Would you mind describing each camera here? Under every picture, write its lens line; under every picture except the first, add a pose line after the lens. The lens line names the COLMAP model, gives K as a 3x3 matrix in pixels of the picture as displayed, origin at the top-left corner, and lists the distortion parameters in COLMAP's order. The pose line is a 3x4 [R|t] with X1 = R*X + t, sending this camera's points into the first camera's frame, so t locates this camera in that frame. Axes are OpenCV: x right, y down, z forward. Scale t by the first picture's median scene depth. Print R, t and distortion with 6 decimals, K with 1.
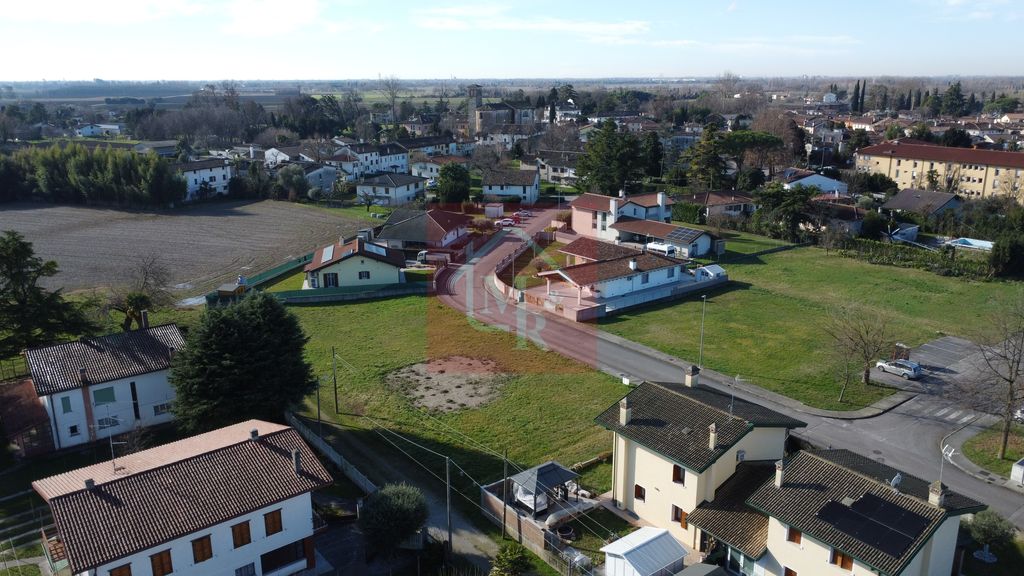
lens RADIAL K [[776.2, 0, 514.3], [0, 776.2, 285.8], [0, 0, 1]] dist [0.006383, 0.000695]
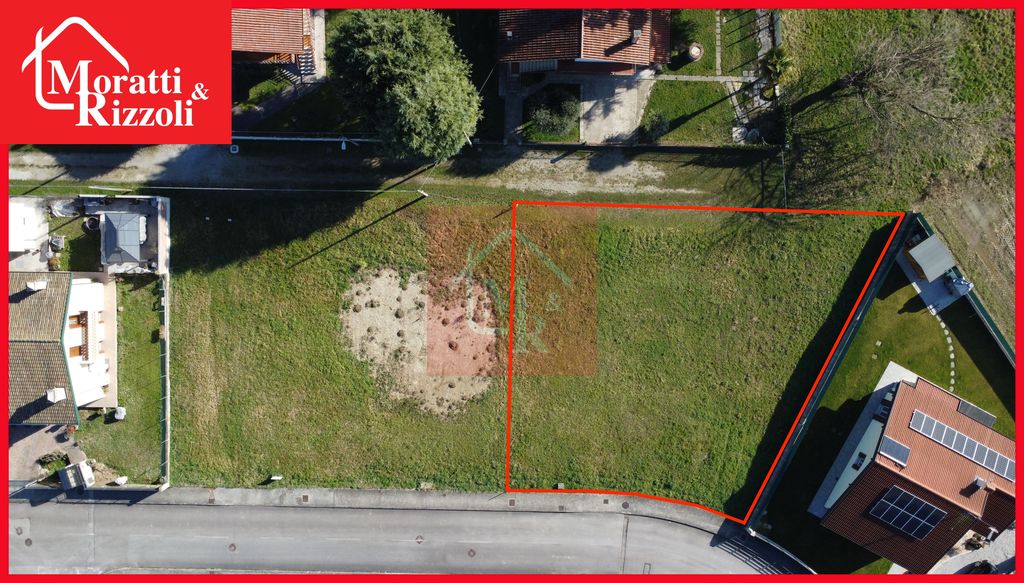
lens RADIAL K [[704.5, 0, 512.2], [0, 704.5, 292.3], [0, 0, 1]] dist [0.011603, 0.002278]
pose [[-0.625616, 0.777980, 0.057889, -0.161772], [-0.189312, -0.223384, 0.956170, -0.446257], [0.756813, 0.587236, 0.287034, 0.581441]]
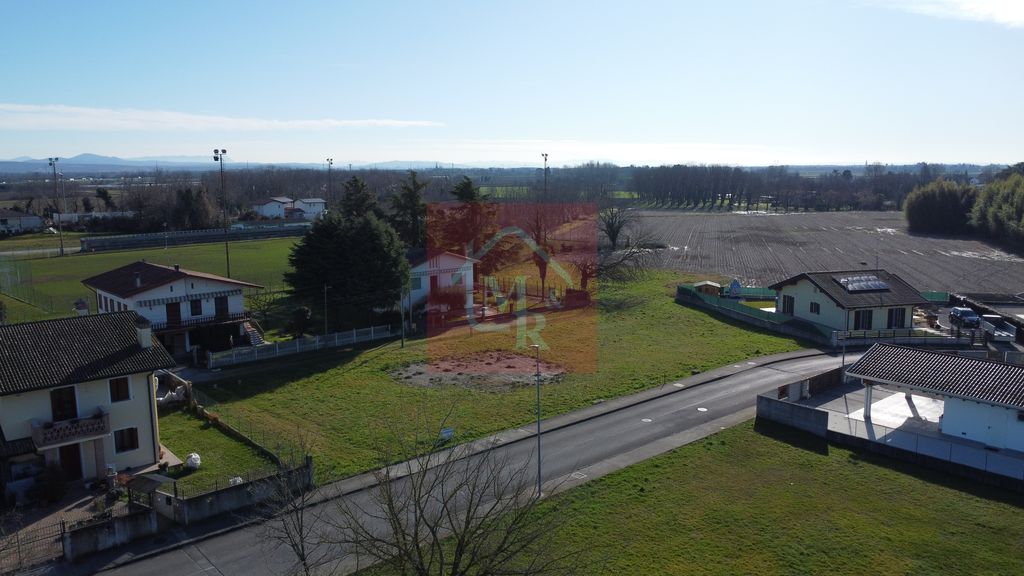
lens RADIAL K [[776.2, 0, 509.0], [0, 776.2, 292.7], [0, 0, 1]] dist [0.006383, 0.000695]
pose [[0.046198, 0.163152, -0.985519, 0.512504], [-0.253938, 0.956080, 0.146375, -0.061524], [0.966117, 0.243499, 0.085599, 0.663001]]
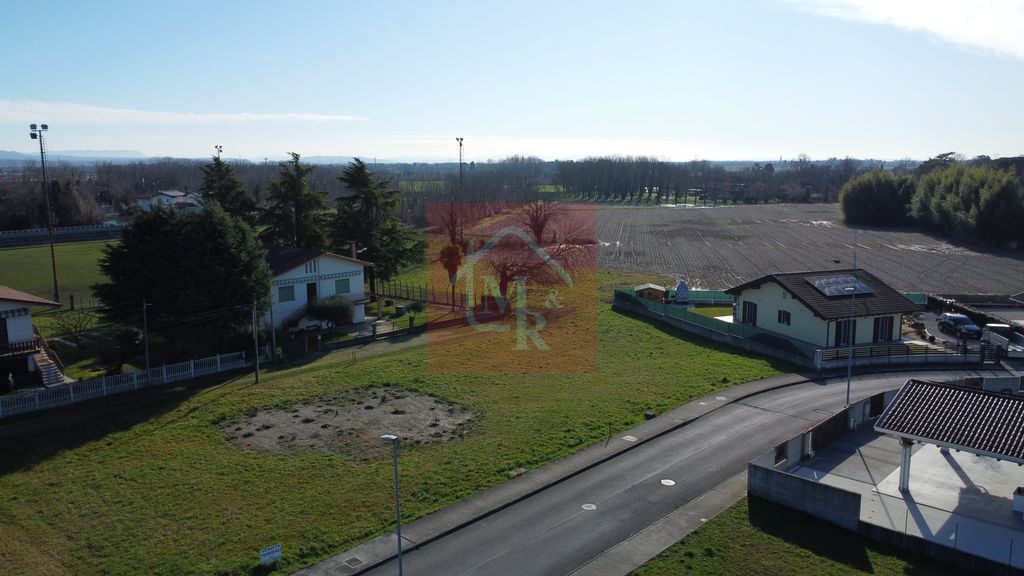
lens RADIAL K [[776.2, 0, 511.9], [0, 776.2, 289.5], [0, 0, 1]] dist [0.006383, 0.000695]
pose [[0.144104, 0.163254, -0.976003, 0.353779], [-0.252877, 0.959625, 0.123178, -0.054868], [0.956706, 0.229058, 0.179569, 0.696281]]
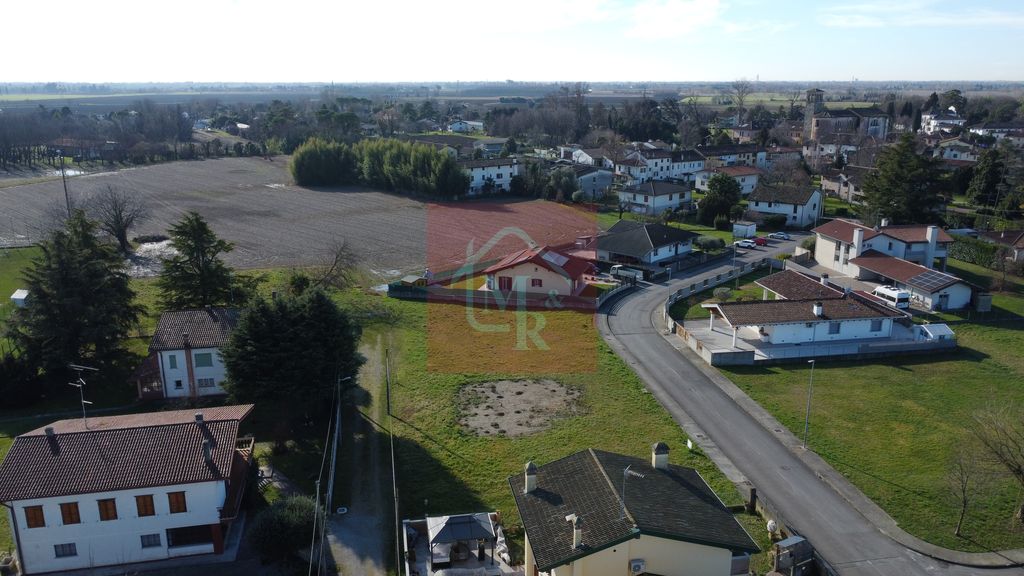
lens RADIAL K [[776.2, 0, 512.7], [0, 776.2, 289.9], [0, 0, 1]] dist [0.006383, 0.000695]
pose [[0.884460, 0.125932, -0.449301, 0.229242], [-0.124505, 0.991675, 0.032860, -0.033854], [0.449698, 0.026877, 0.892776, 0.099482]]
